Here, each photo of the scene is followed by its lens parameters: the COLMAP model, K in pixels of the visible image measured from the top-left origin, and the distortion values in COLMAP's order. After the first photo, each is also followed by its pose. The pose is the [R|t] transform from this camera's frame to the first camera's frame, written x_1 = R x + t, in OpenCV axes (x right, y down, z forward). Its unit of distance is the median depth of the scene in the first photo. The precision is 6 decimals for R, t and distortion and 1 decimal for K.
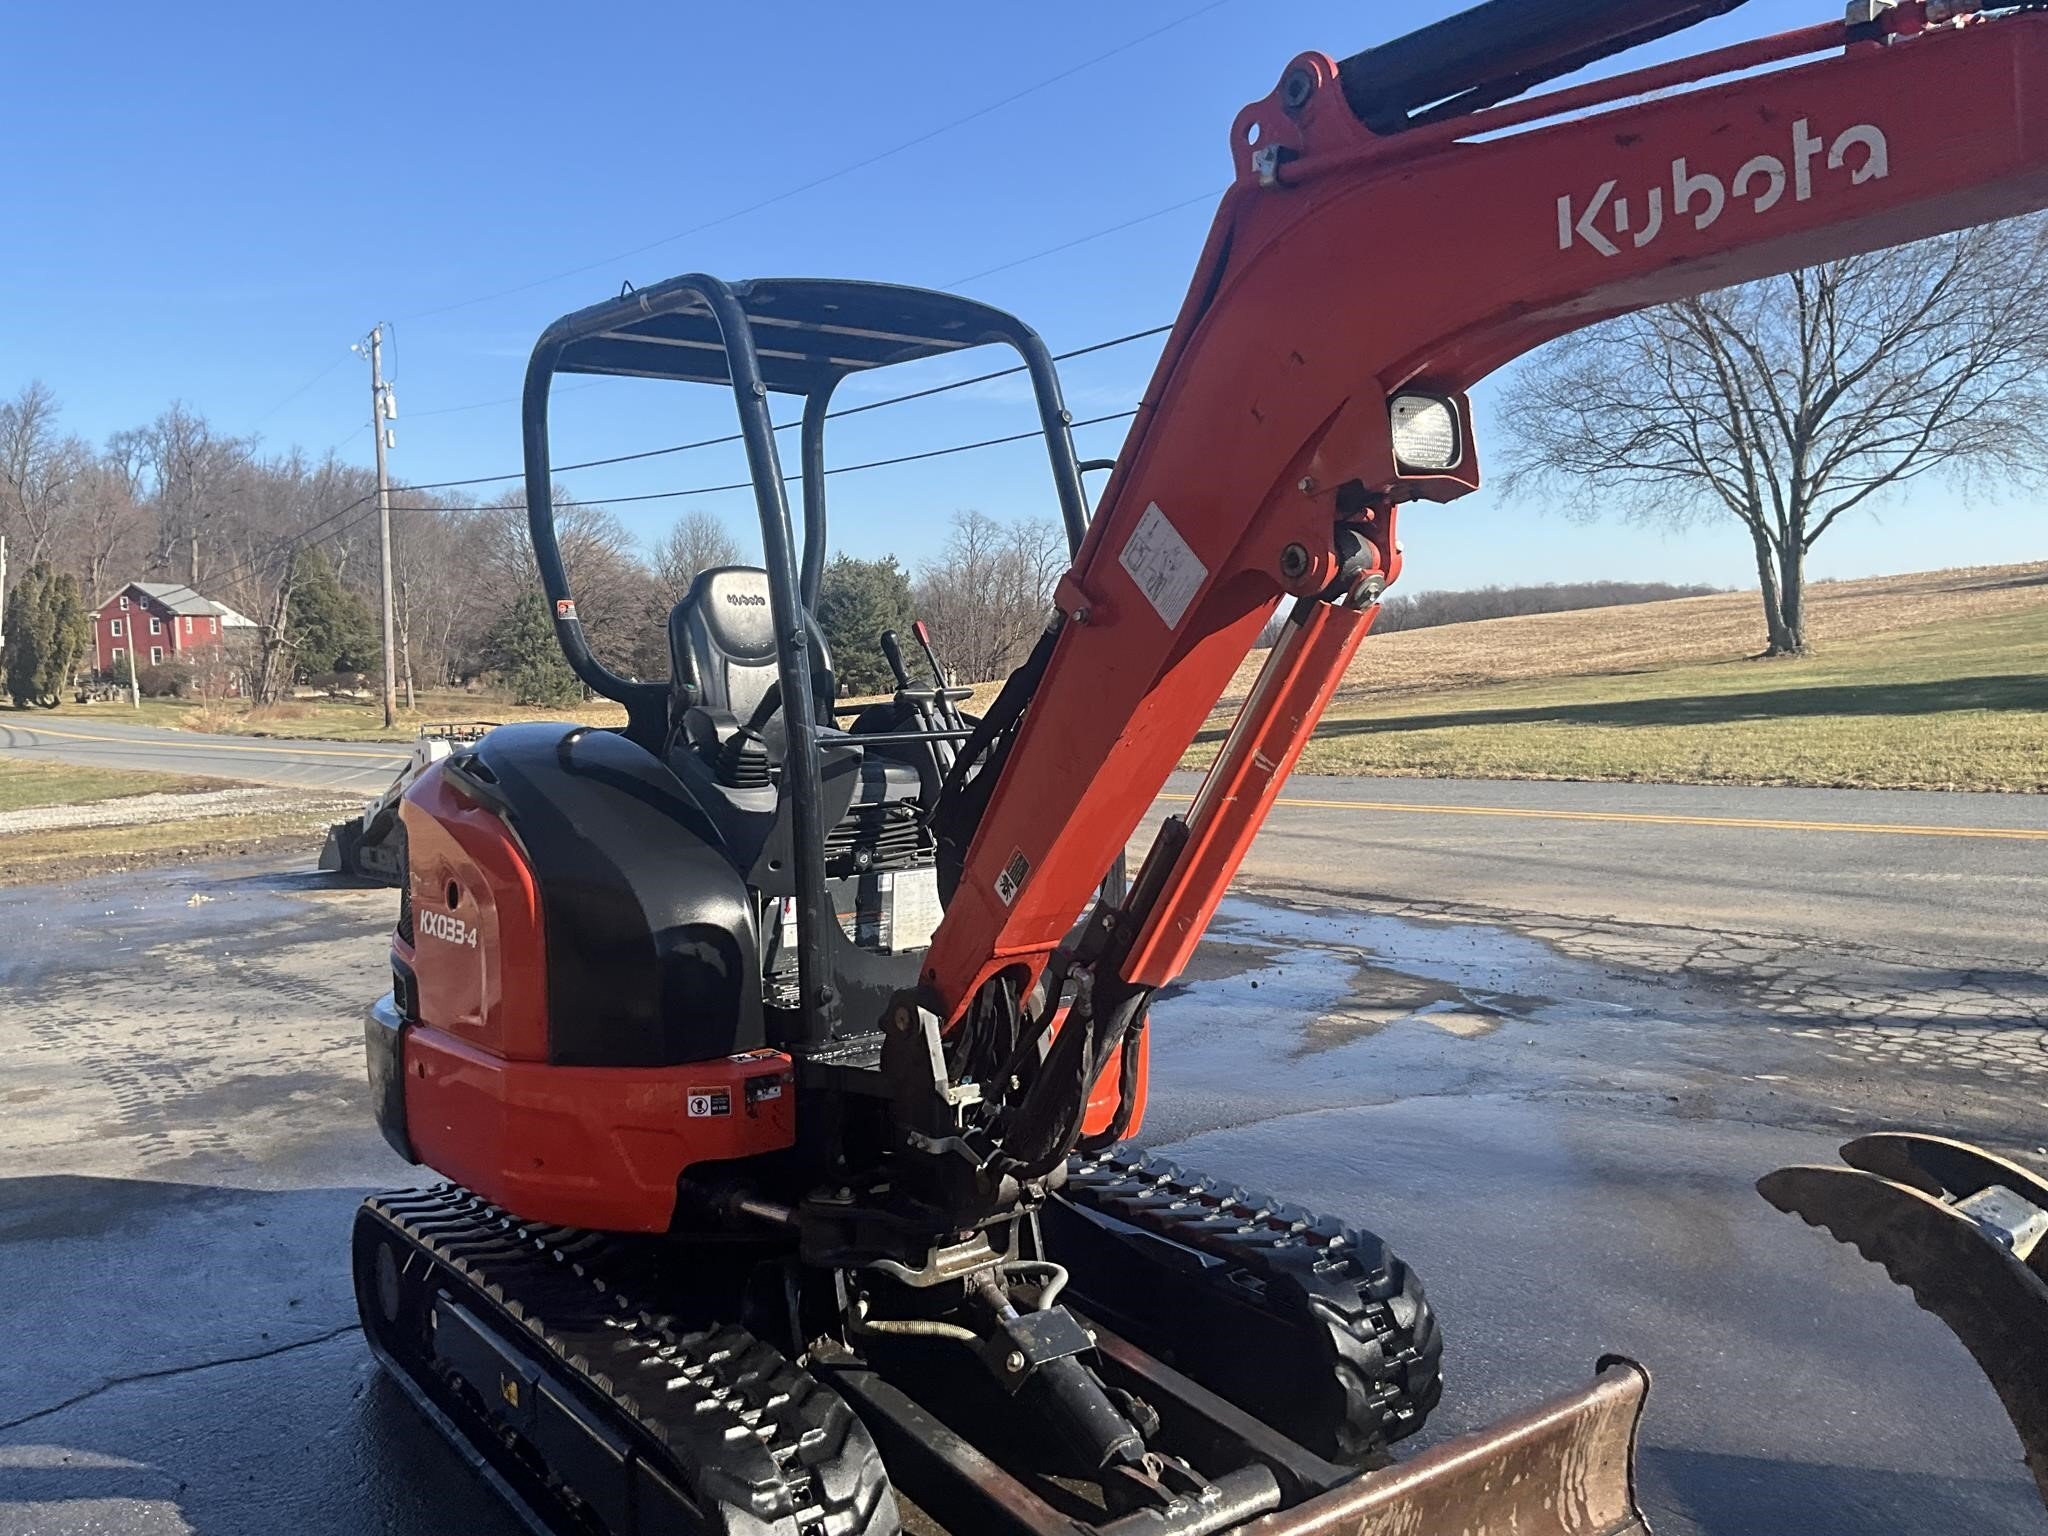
lens RADIAL K [[1697.6, 0, 1019.3], [0, 1697.6, 763.2], [0, 0, 1]] dist [0.110411, -0.238571]
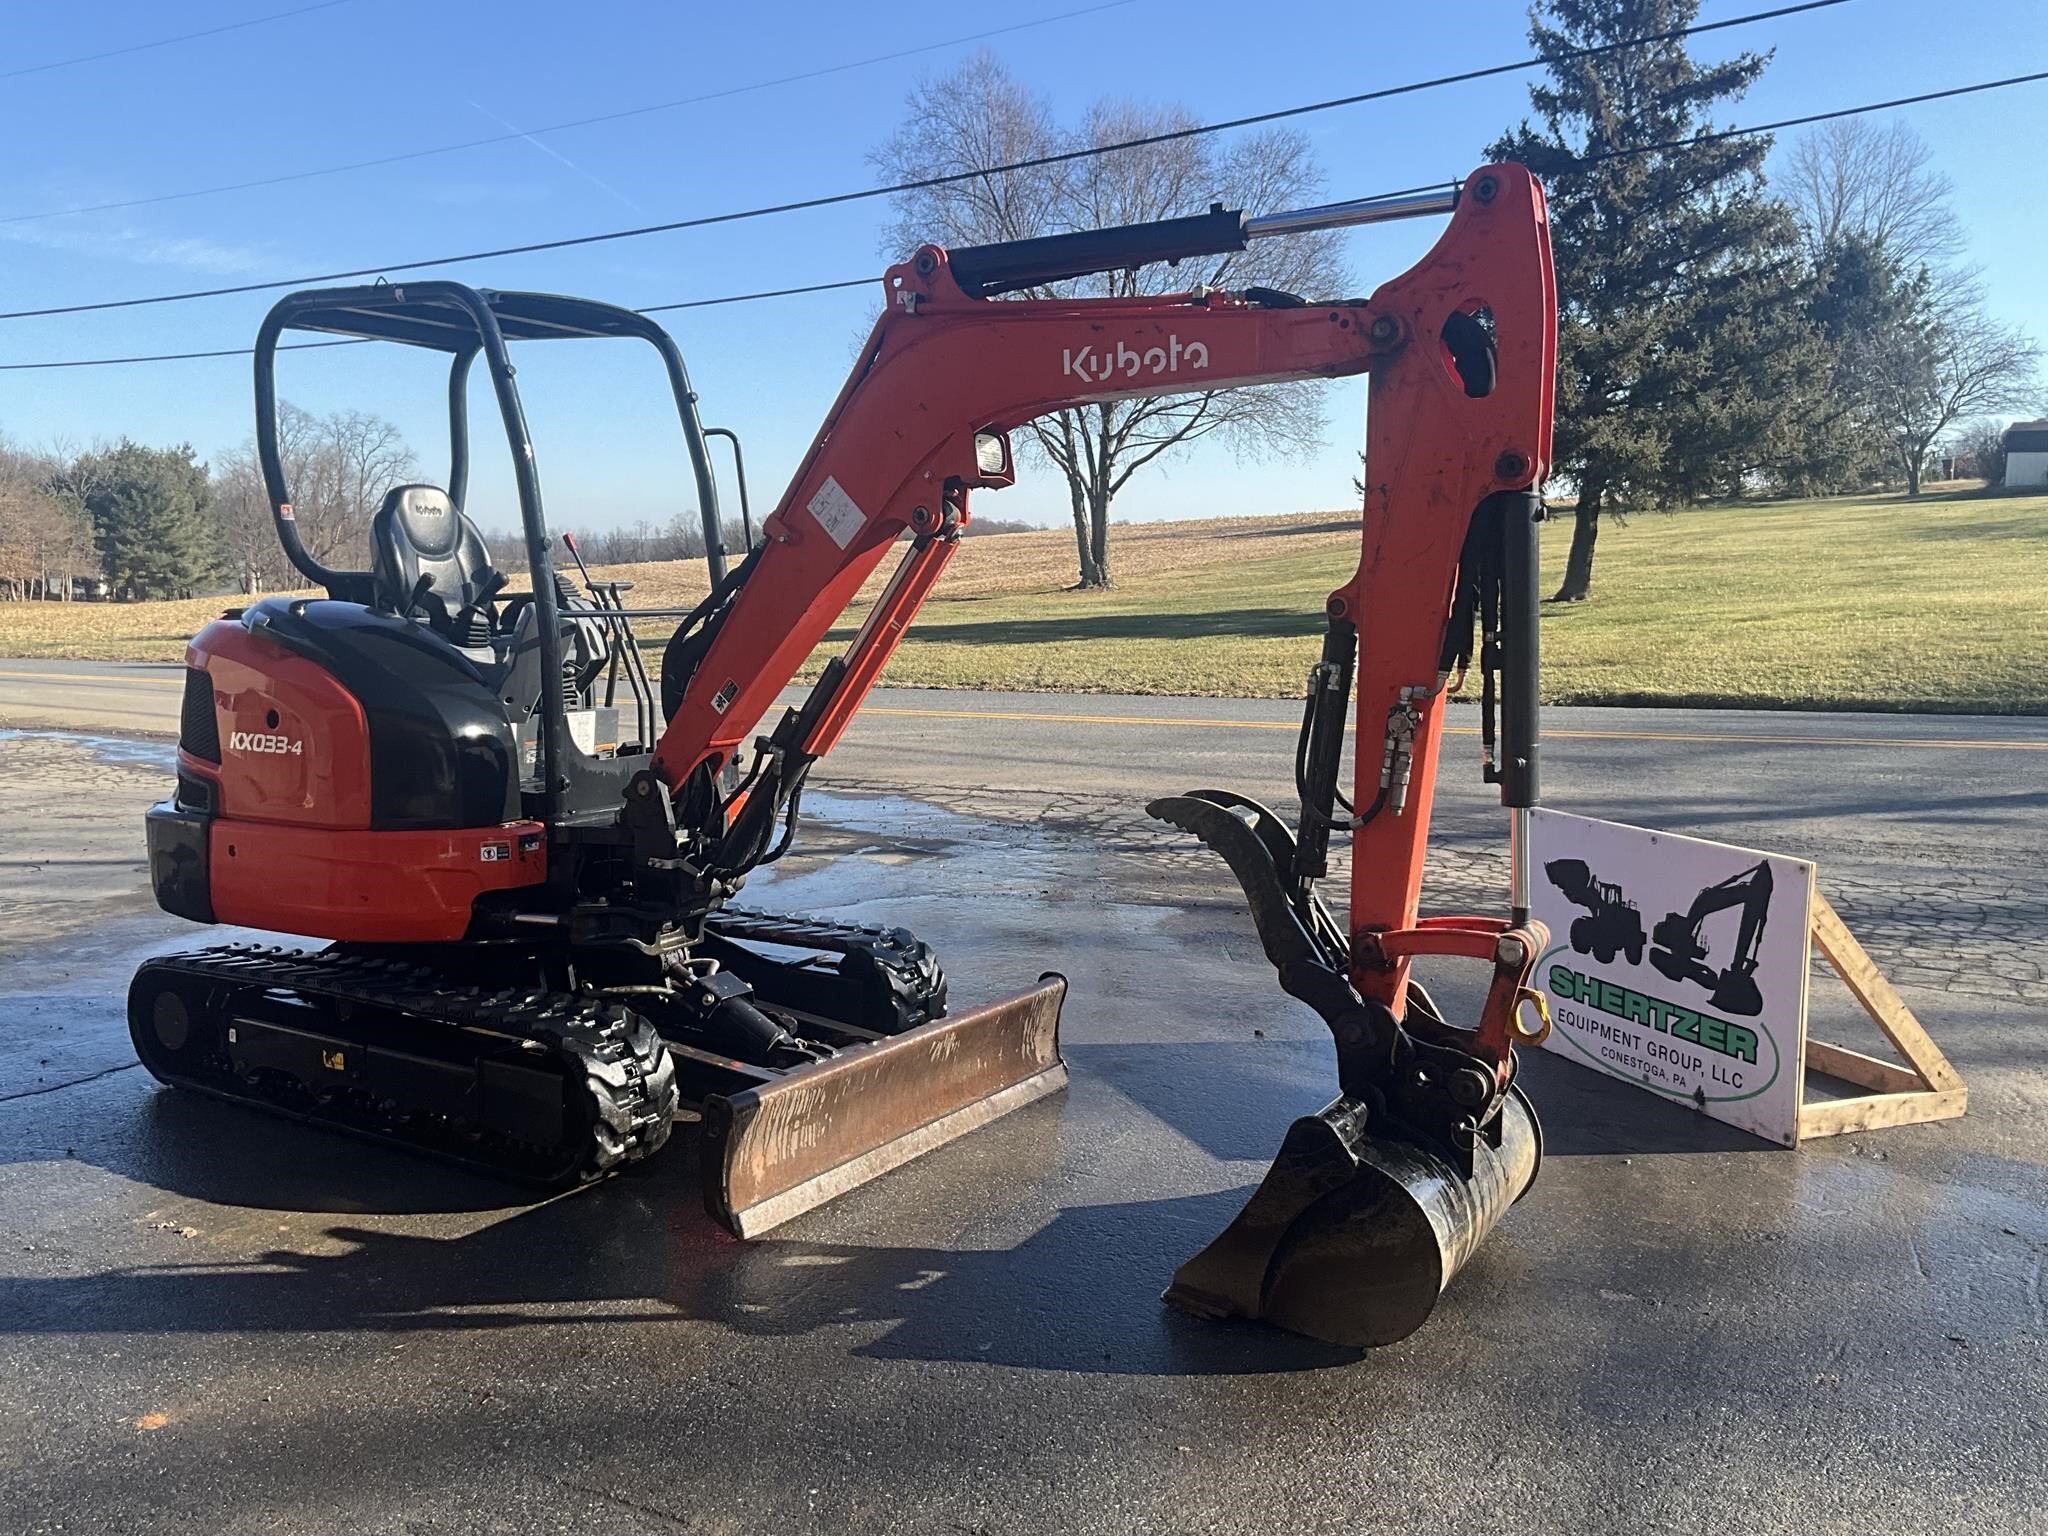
lens RADIAL K [[1683.5, 0, 1009.1], [0, 1683.5, 772.0], [0, 0, 1]] dist [0.104092, -0.231569]
pose [[0.930930, -0.009946, 0.365063, -0.241091], [-0.009336, 0.998654, 0.051017, 0.037870], [-0.365079, -0.050902, 0.929584, -0.436485]]
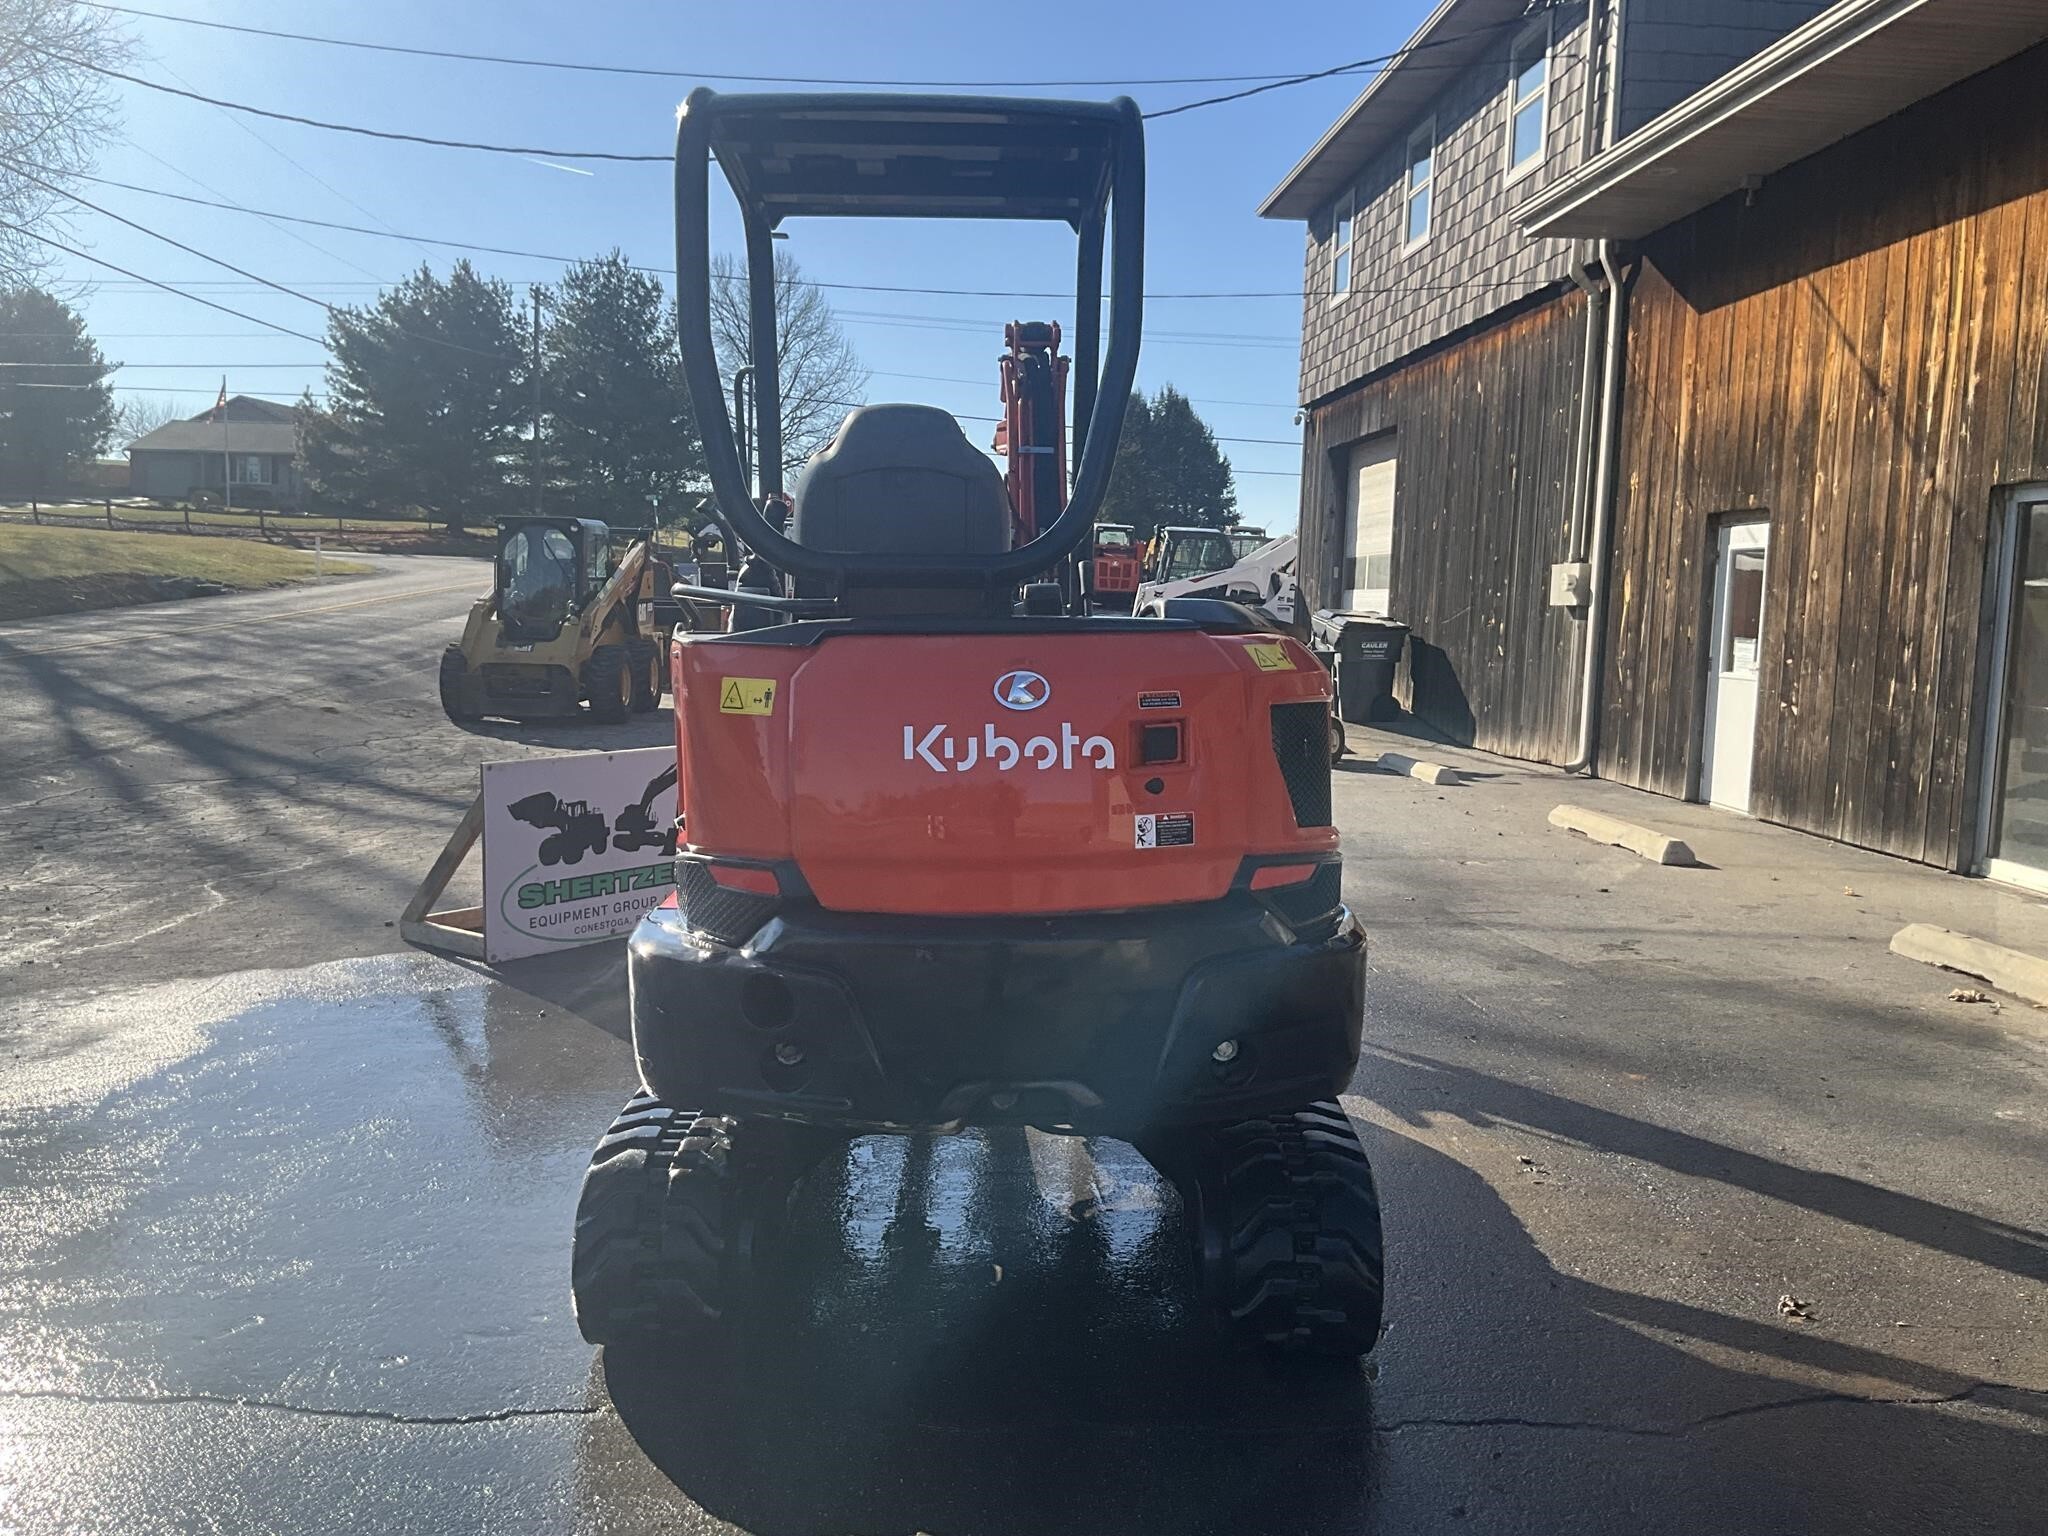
lens RADIAL K [[1697.6, 0, 1019.3], [0, 1697.6, 763.2], [0, 0, 1]] dist [0.110411, -0.238571]
pose [[-0.797994, -0.040844, 0.601280, -0.729644], [0.048326, 0.990151, 0.131395, -0.057911], [-0.600725, 0.133910, -0.788161, 1.700375]]
